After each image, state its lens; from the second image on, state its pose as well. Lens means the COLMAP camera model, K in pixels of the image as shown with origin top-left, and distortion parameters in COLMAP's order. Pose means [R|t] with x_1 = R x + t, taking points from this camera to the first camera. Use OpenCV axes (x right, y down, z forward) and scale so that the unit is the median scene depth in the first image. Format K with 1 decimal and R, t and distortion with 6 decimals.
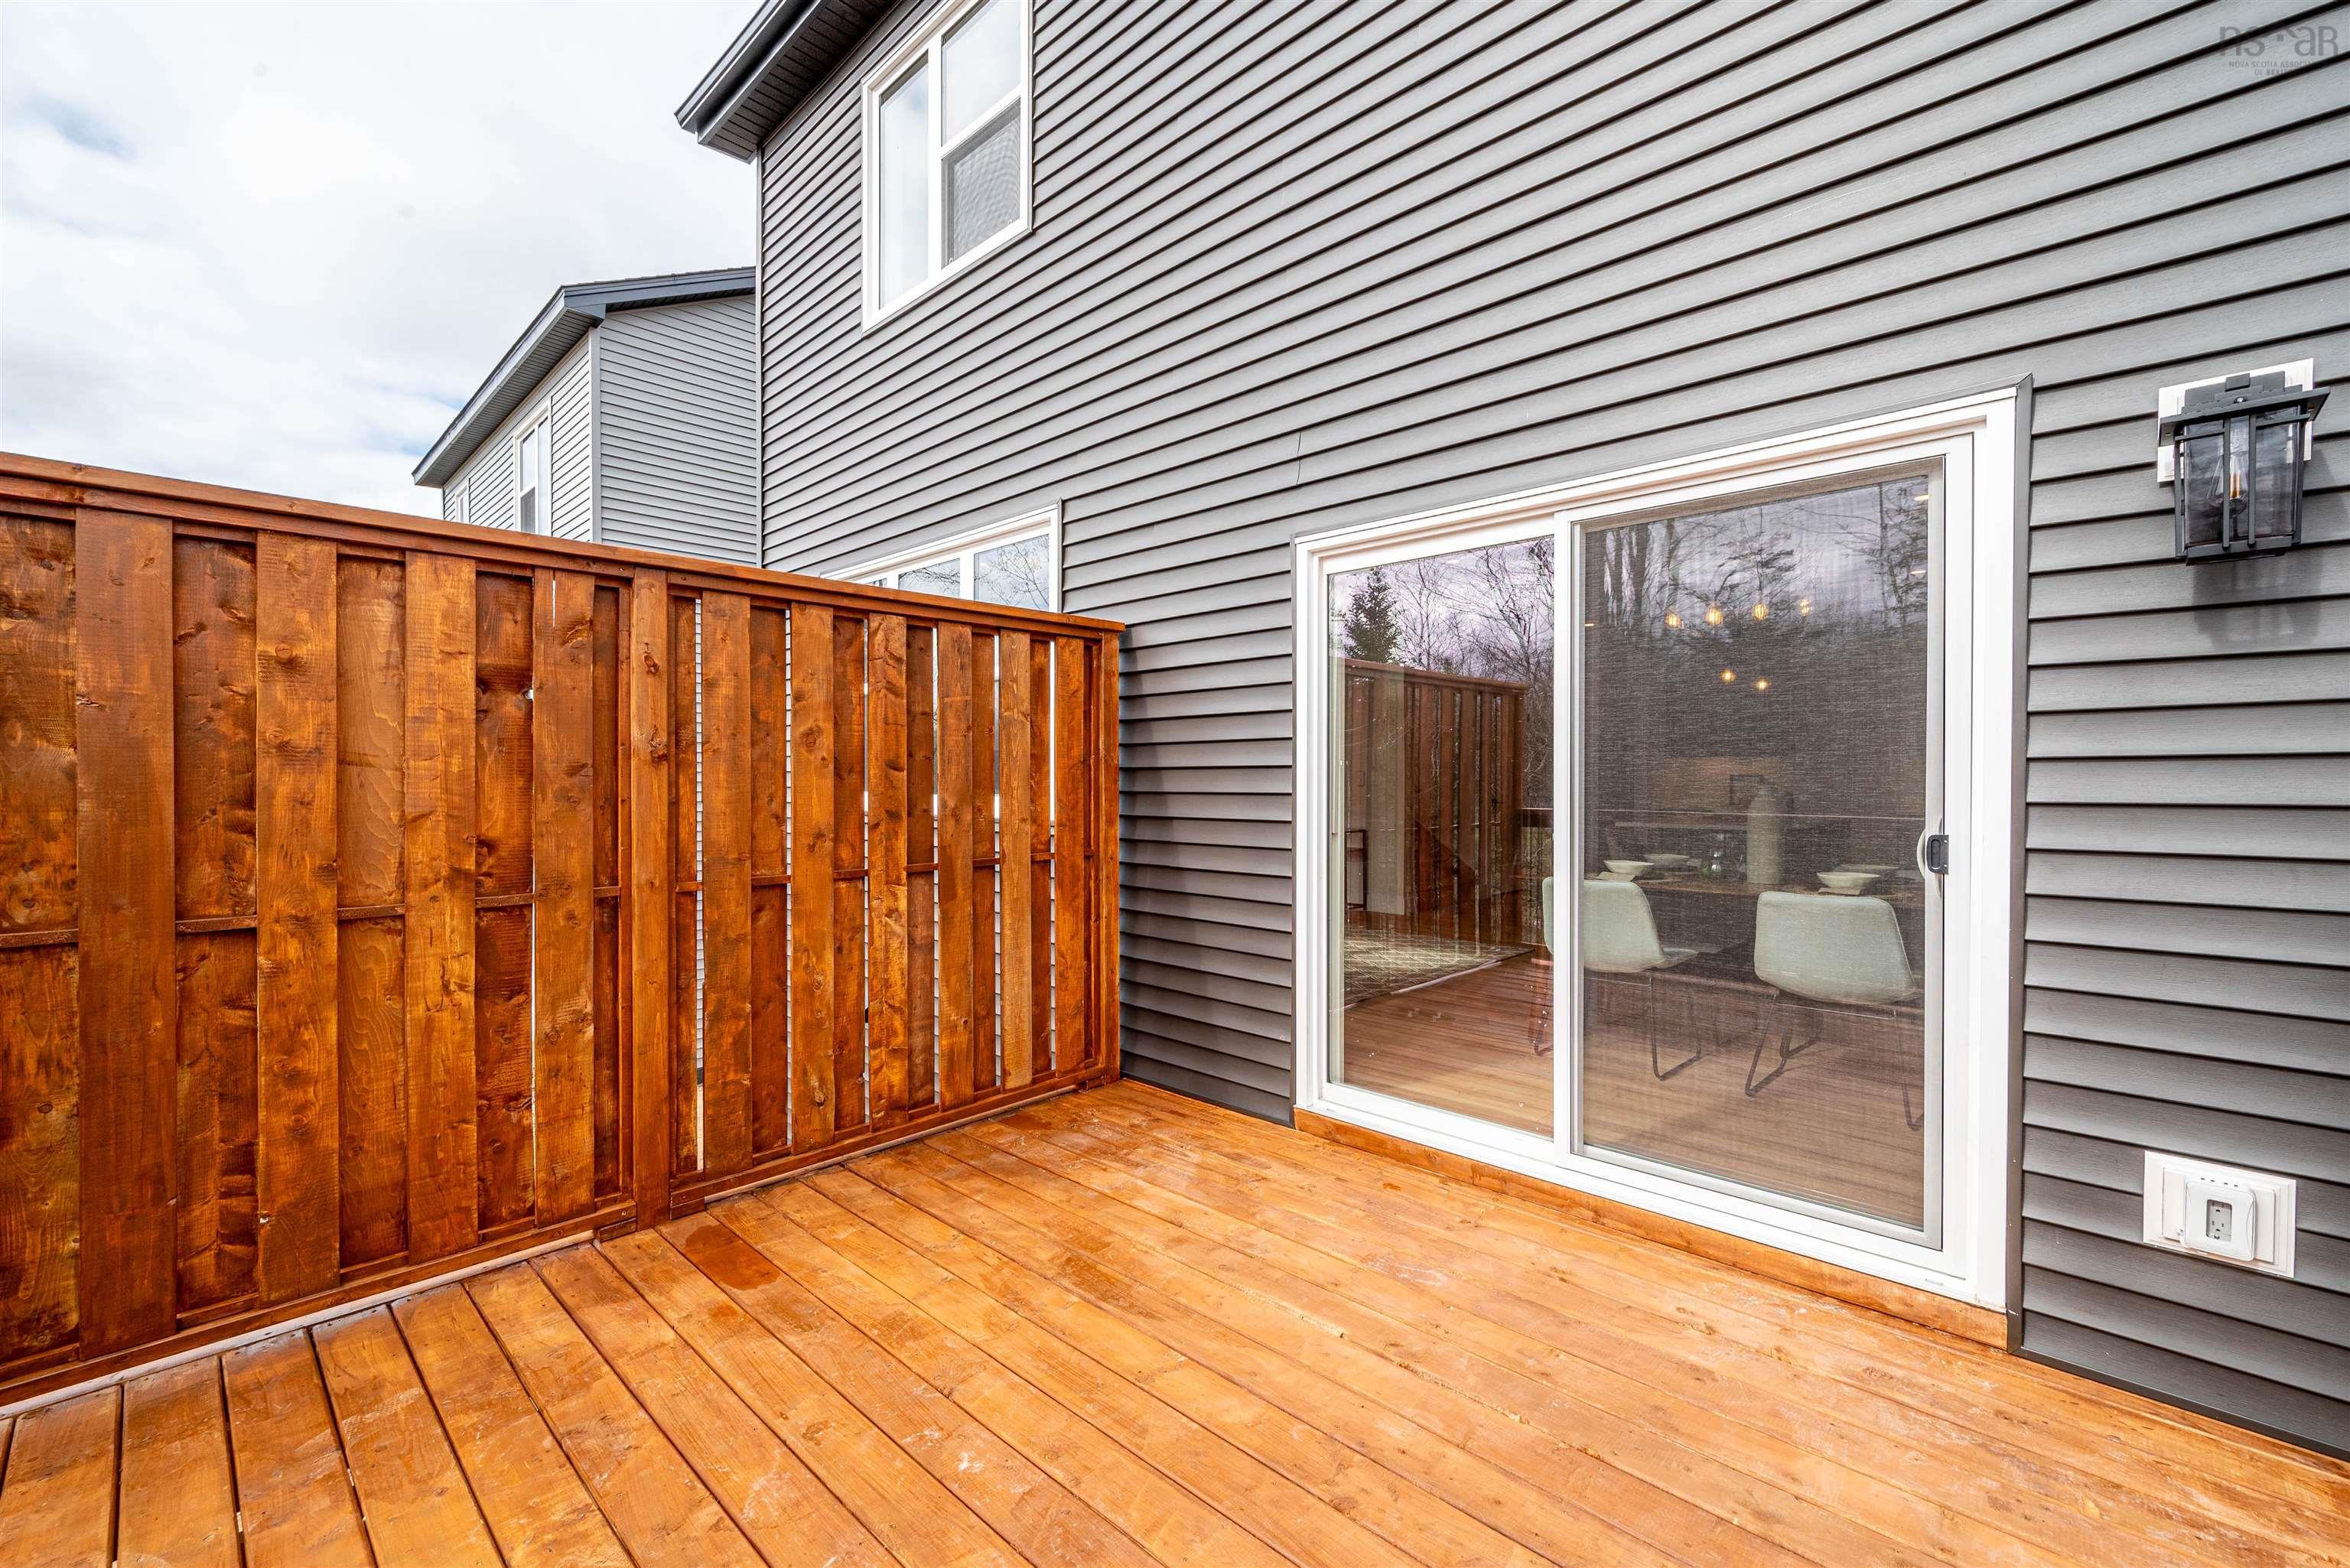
lens RADIAL K [[951.7, 0, 1168.7], [0, 951.7, 783.3], [0, 0, 1]] dist [-0.000036, -0.000145]
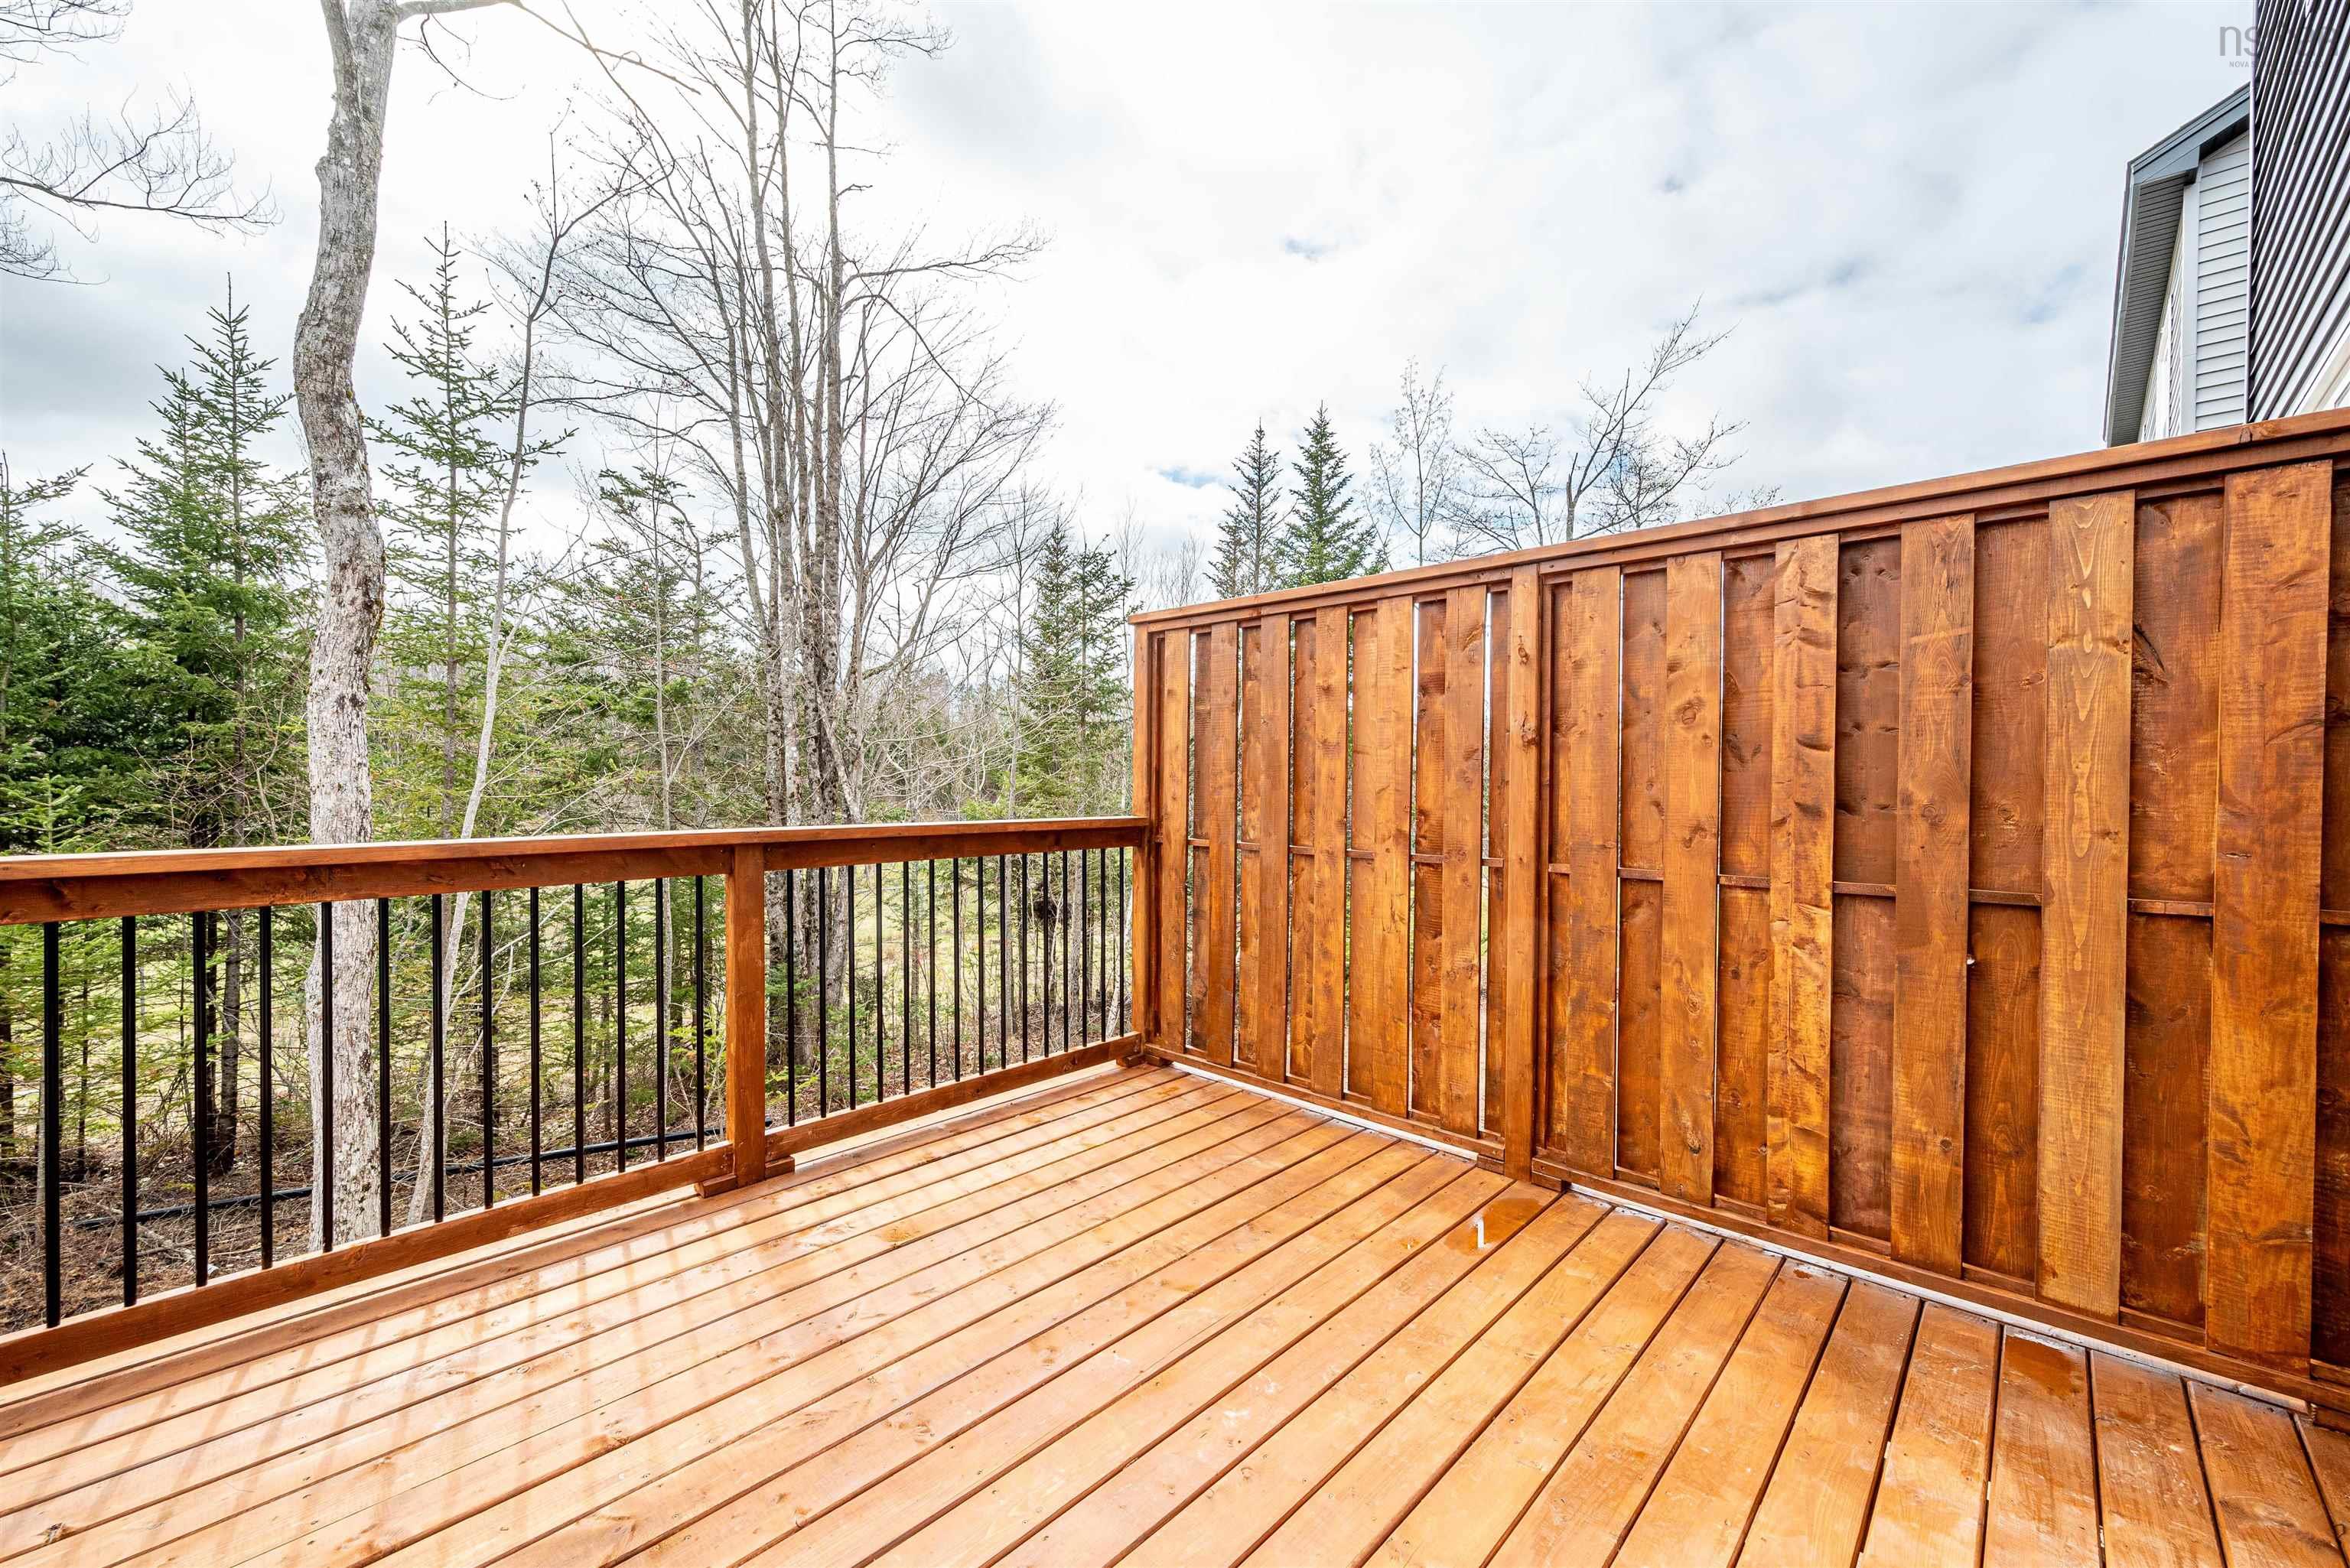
lens RADIAL K [[951.7, 0, 1168.5], [0, 951.7, 780.8], [0, 0, 1]] dist [-0.000036, -0.000145]
pose [[-0.000161, 0.006410, -0.999979, 0.470569], [-0.013191, 0.999892, 0.006412, 0.013493], [0.999913, 0.013192, -0.000076, 0.537311]]
